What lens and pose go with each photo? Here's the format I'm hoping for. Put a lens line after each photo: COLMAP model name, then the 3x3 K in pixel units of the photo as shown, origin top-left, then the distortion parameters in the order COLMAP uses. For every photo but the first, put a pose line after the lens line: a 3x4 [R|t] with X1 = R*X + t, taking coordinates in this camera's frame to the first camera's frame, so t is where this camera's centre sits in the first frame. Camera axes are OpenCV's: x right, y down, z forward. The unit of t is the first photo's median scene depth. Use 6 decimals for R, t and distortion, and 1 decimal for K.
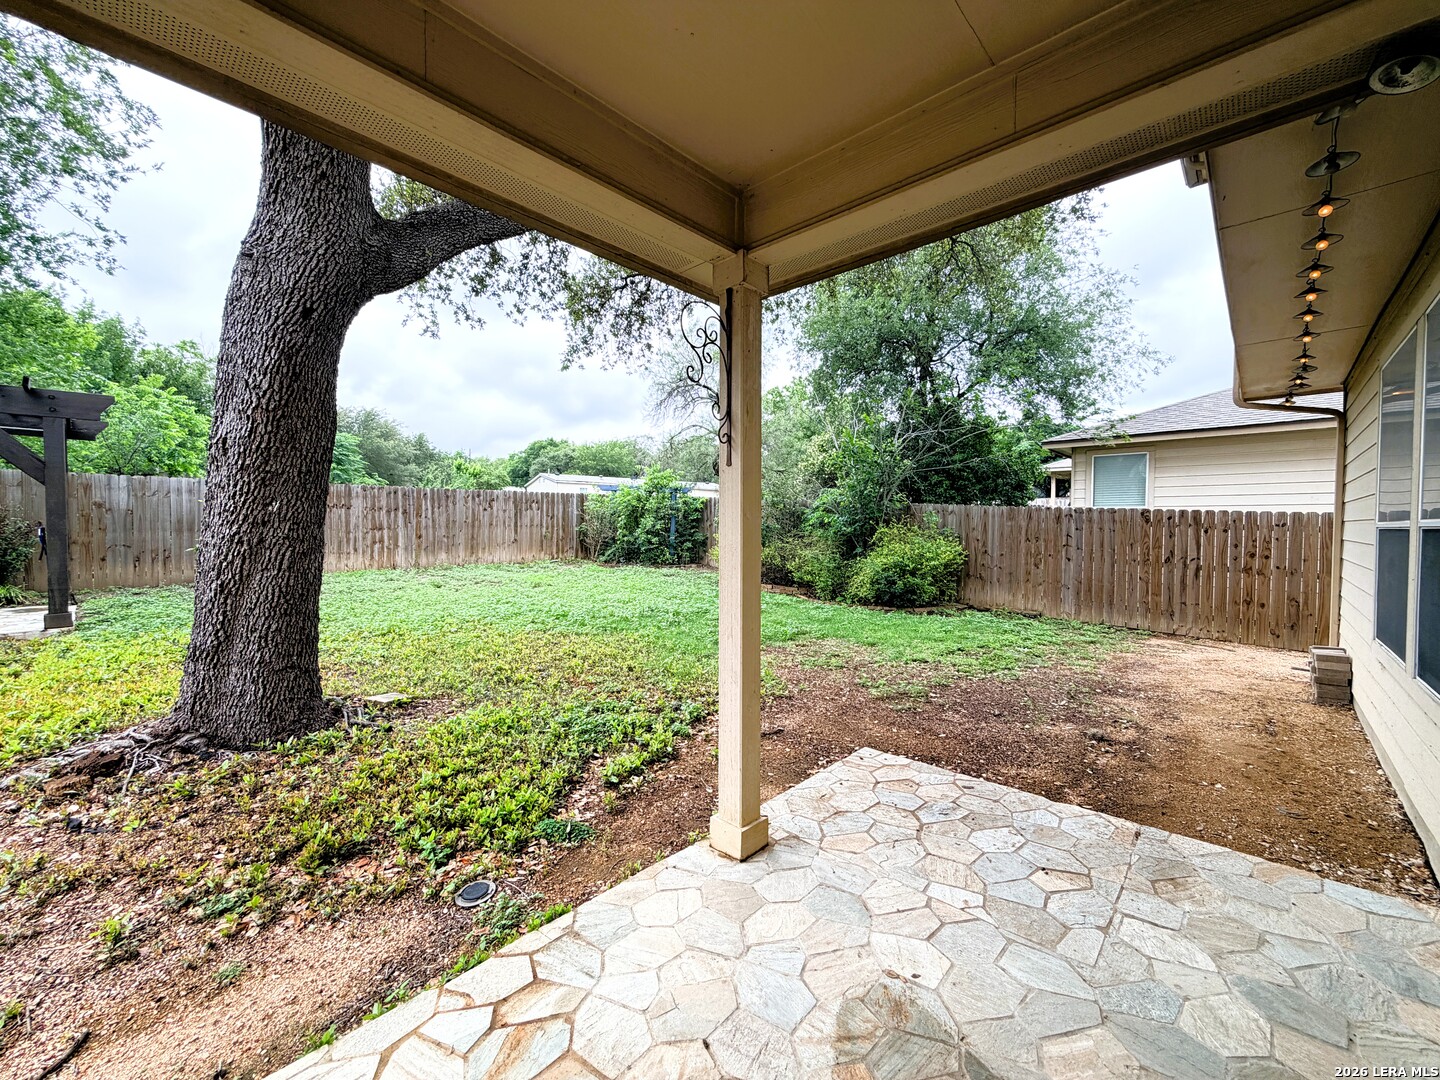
lens RADIAL K [[571.4, 0, 729.3], [0, 571.4, 540.4], [0, 0, 1]] dist [-0.000659, 0.000771]
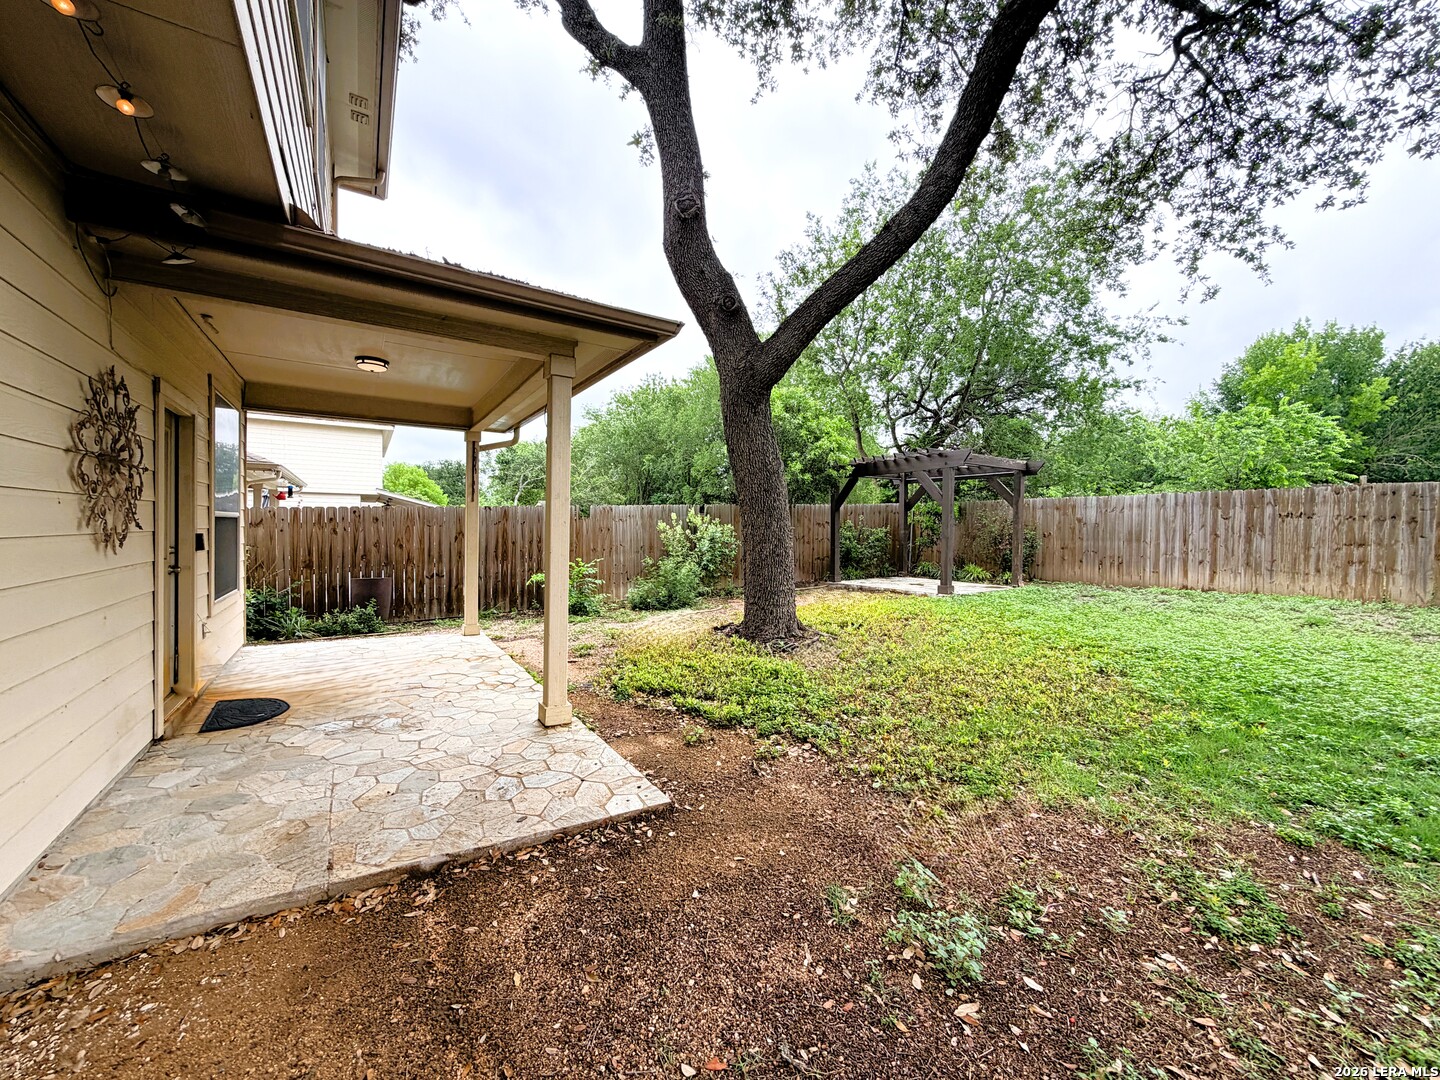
lens RADIAL K [[571.4, 0, 708.6], [0, 571.4, 533.6], [0, 0, 1]] dist [-0.000659, 0.000771]
pose [[-0.275606, 0.000103, -0.961271, 0.224610], [-0.044176, 0.998942, 0.012772, -0.004856], [0.960255, 0.045985, -0.275310, 0.285482]]
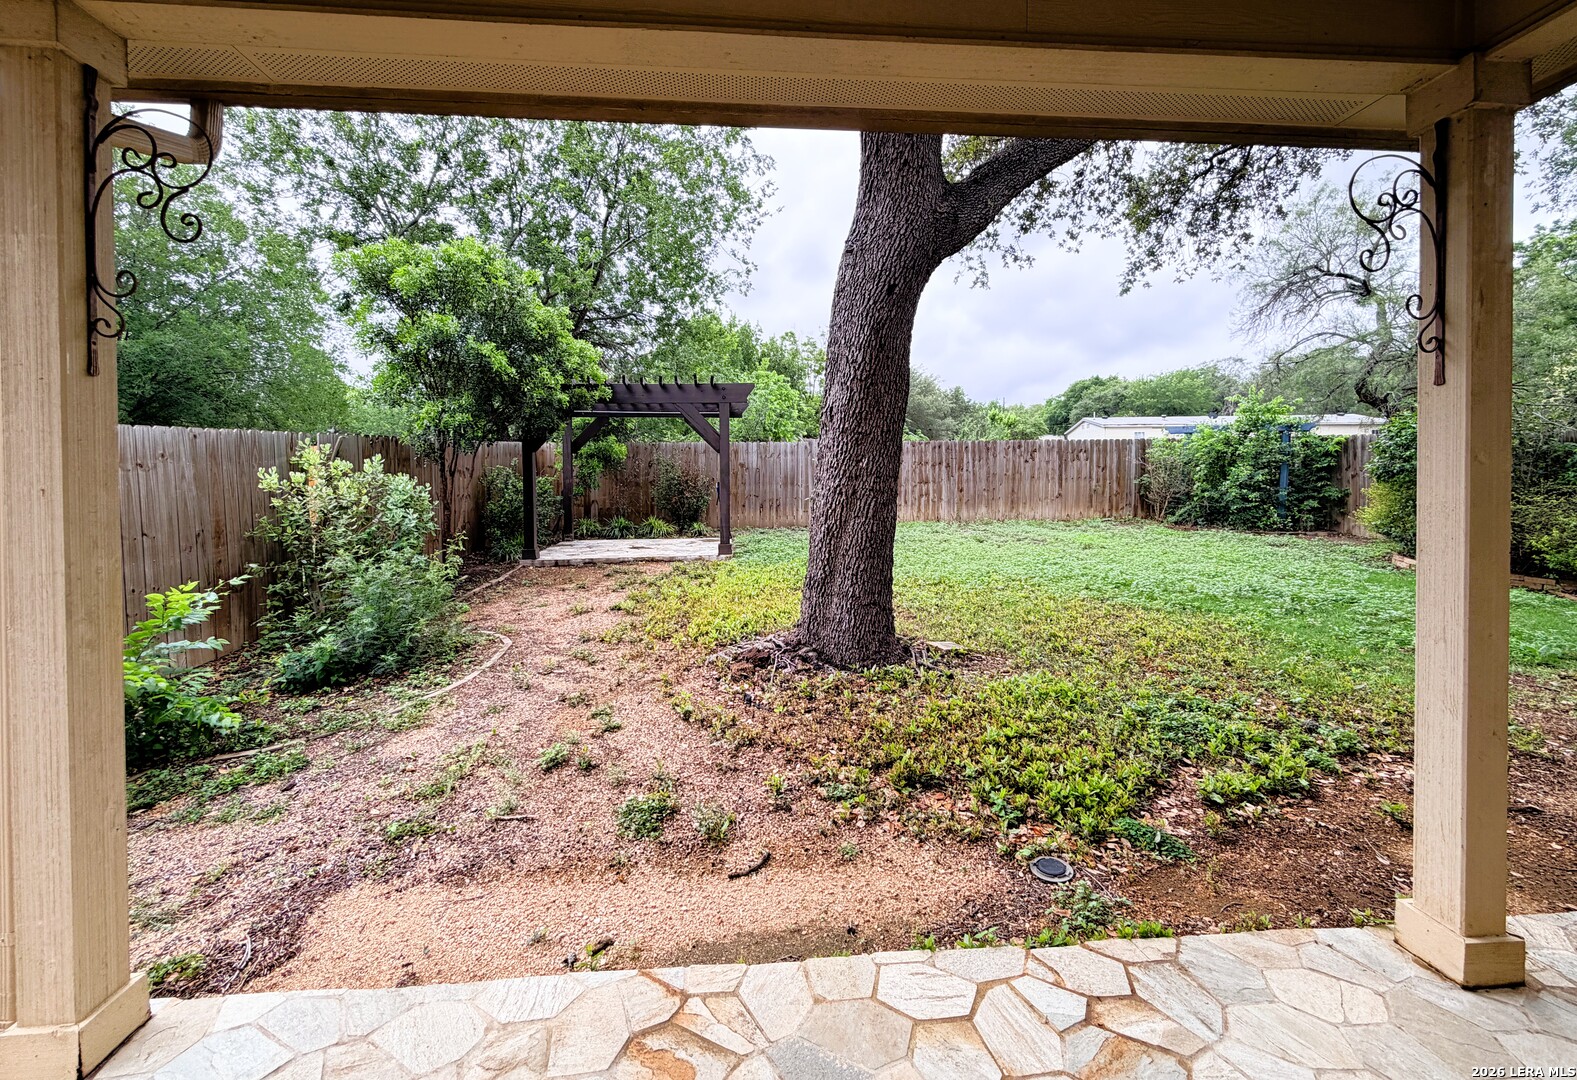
lens RADIAL K [[625.1, 0, 861.3], [0, 625.1, 486.3], [0, 0, 1]] dist [0.002634, -0.001233]
pose [[0.732672, 0.003792, -0.680571, 0.053389], [-0.010549, 0.999928, -0.005785, -0.003798], [0.680500, 0.011418, 0.732659, 0.062282]]
